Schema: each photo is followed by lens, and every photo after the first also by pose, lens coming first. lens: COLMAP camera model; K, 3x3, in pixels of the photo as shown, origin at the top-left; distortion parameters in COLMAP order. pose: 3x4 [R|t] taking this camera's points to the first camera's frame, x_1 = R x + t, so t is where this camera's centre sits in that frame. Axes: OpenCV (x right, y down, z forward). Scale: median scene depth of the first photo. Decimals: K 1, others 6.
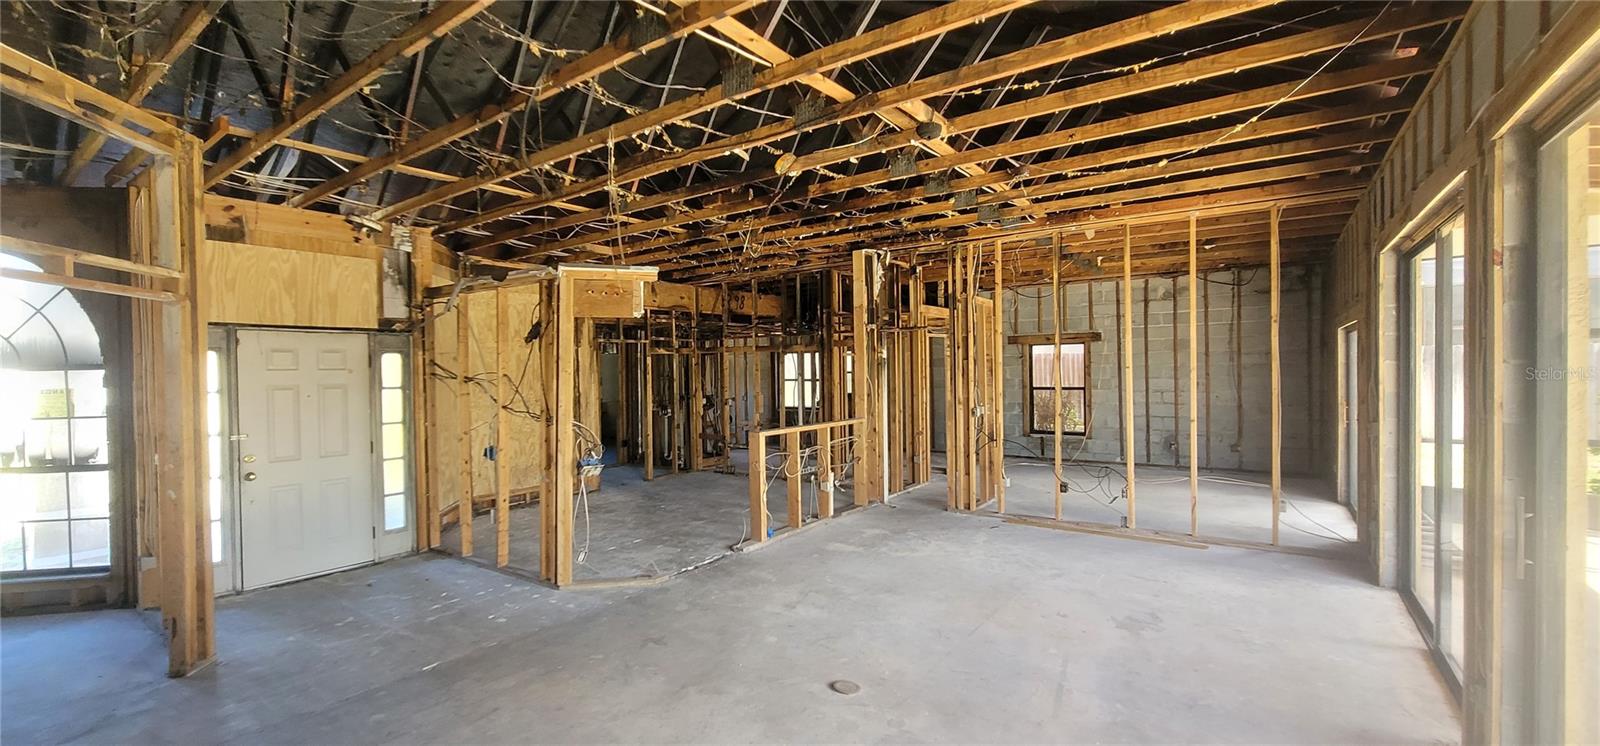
lens RADIAL K [[649.2, 0, 802.6], [0, 649.2, 371.5], [0, 0, 1]] dist [-0.007572, 0.001883]
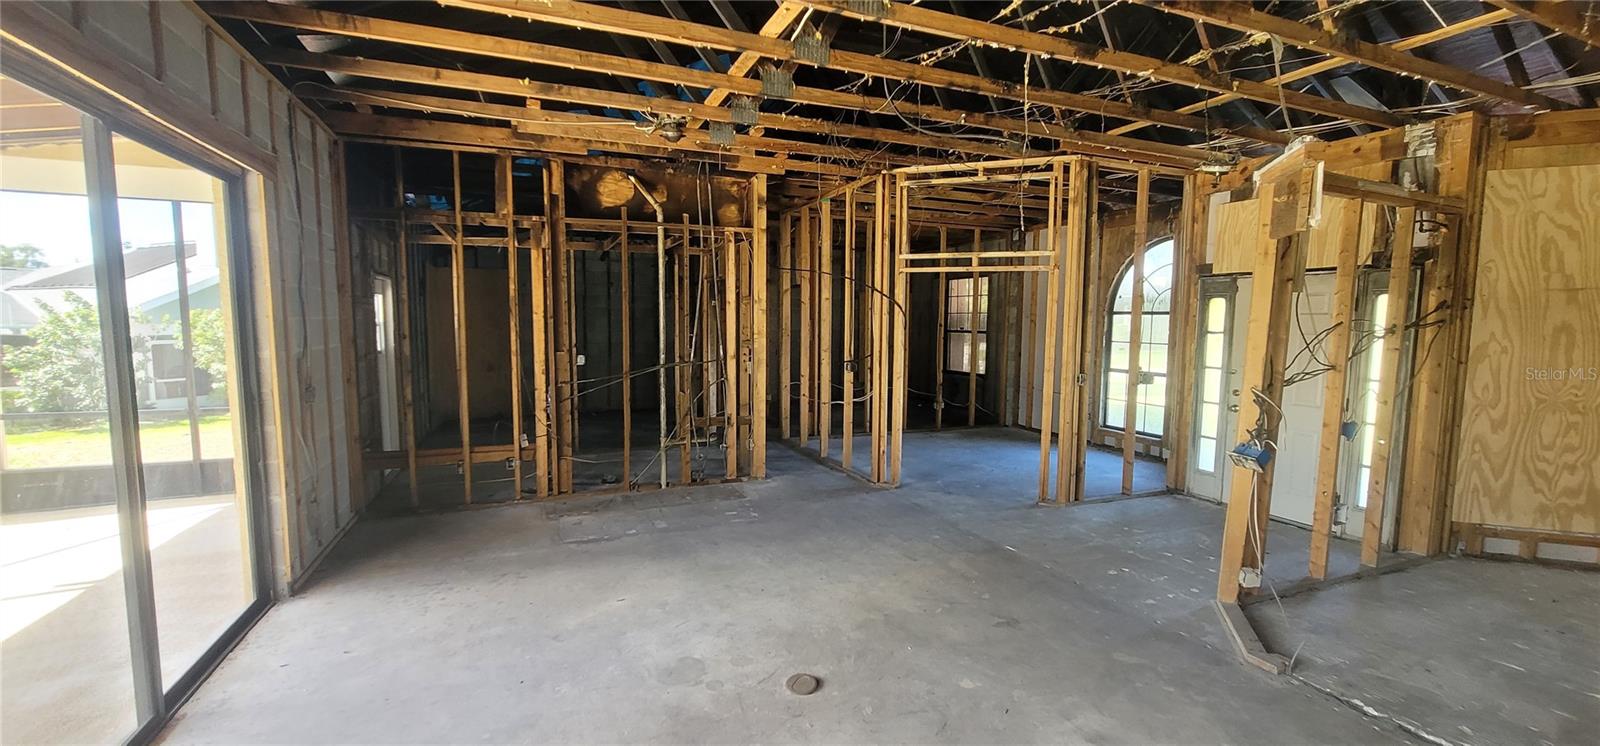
lens RADIAL K [[649.2, 0, 792.6], [0, 649.2, 376.5], [0, 0, 1]] dist [-0.007572, 0.001883]
pose [[-0.525540, 0.091384, -0.845847, 0.527907], [-0.000449, 0.994185, 0.107689, -0.014958], [0.850769, 0.056975, -0.522443, 0.963669]]
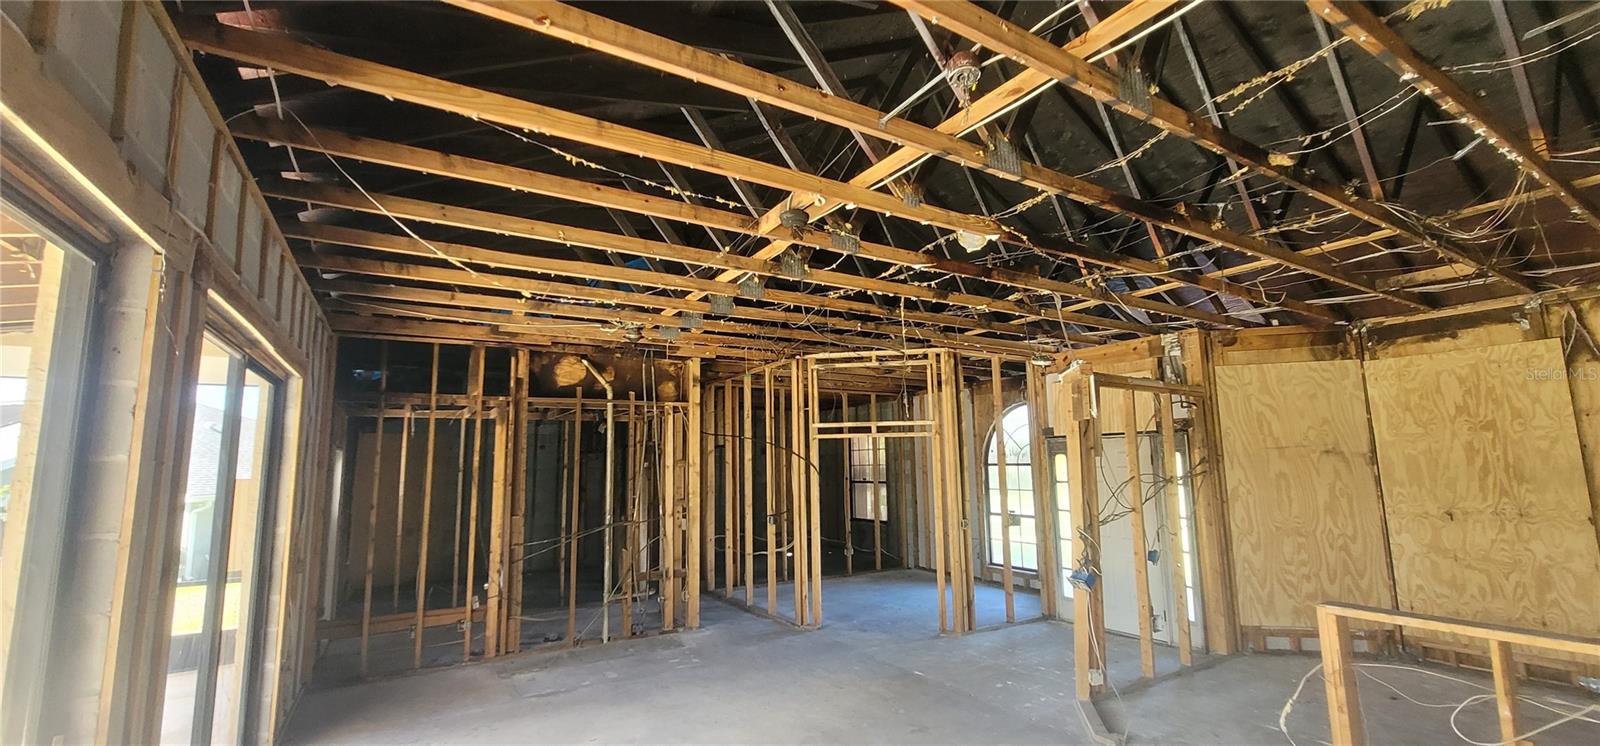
lens RADIAL K [[649.2, 0, 797.2], [0, 649.2, 375.9], [0, 0, 1]] dist [-0.007572, 0.001883]
pose [[-0.386409, -0.100864, -0.916796, 0.752686], [0.019755, 0.992869, -0.117560, -0.048304], [0.922116, -0.063537, -0.381661, 1.023147]]
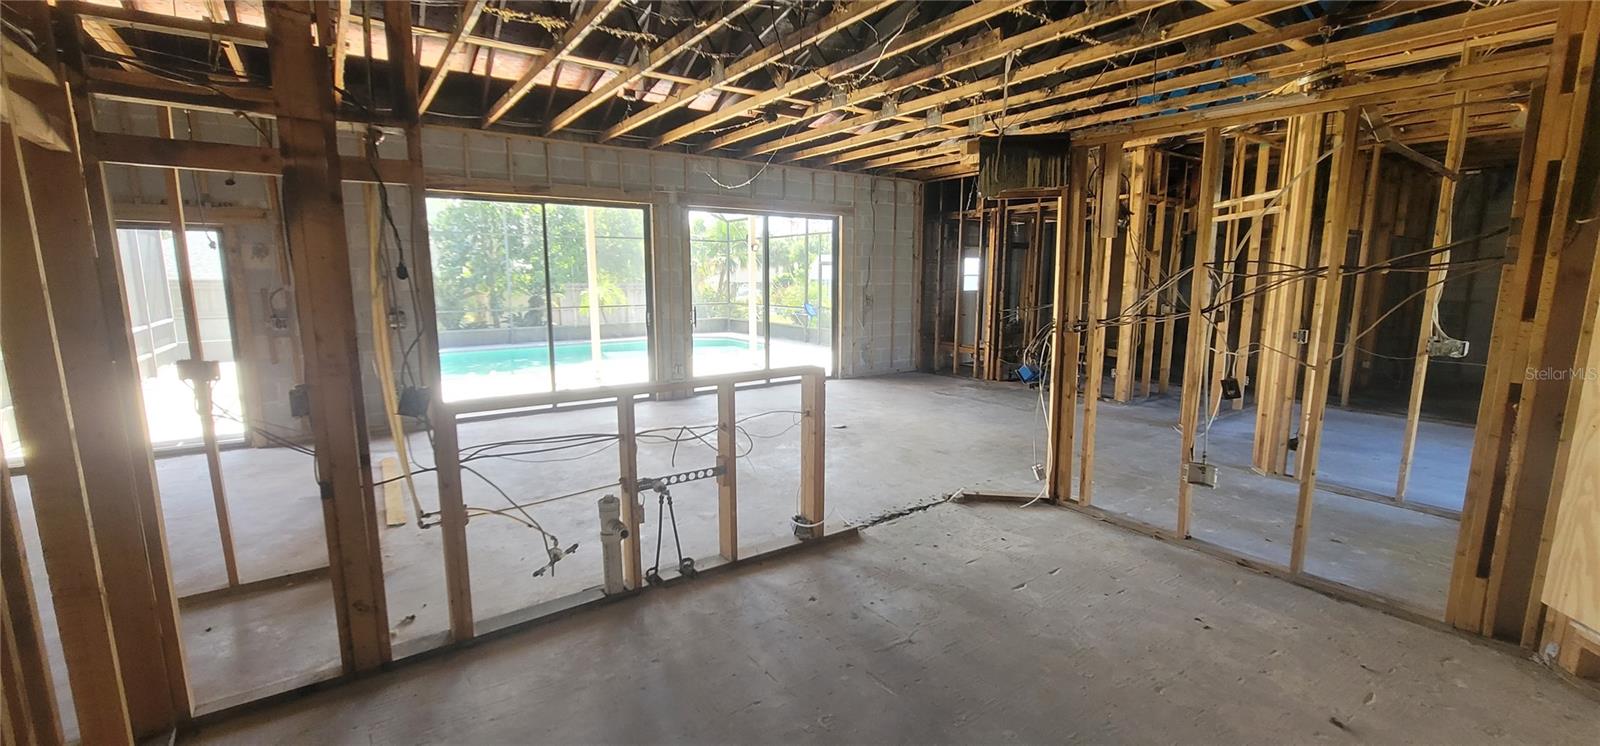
lens RADIAL K [[649.2, 0, 808.0], [0, 649.2, 379.2], [0, 0, 1]] dist [-0.007572, 0.001883]
pose [[-0.949715, -0.030467, 0.311631, -0.322876], [0.020972, 0.986831, 0.160390, 0.004794], [-0.312414, 0.158860, -0.936569, 1.989319]]
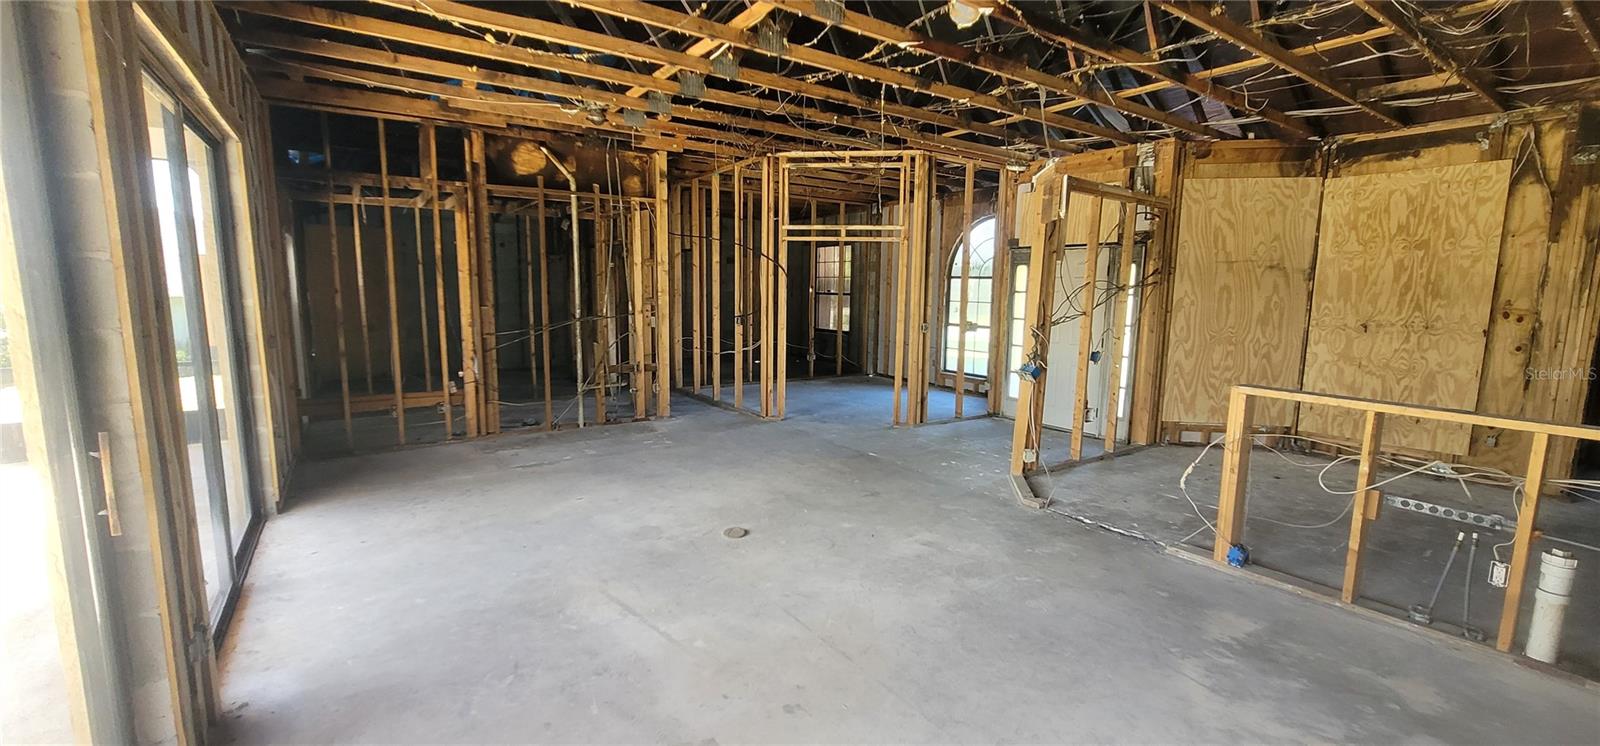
lens RADIAL K [[649.2, 0, 797.5], [0, 649.2, 373.5], [0, 0, 1]] dist [-0.007572, 0.001883]
pose [[-0.333338, 0.140232, -0.932320, 0.775709], [-0.011323, 0.988210, 0.152687, -0.005318], [0.942739, 0.061453, -0.327820, 1.017126]]
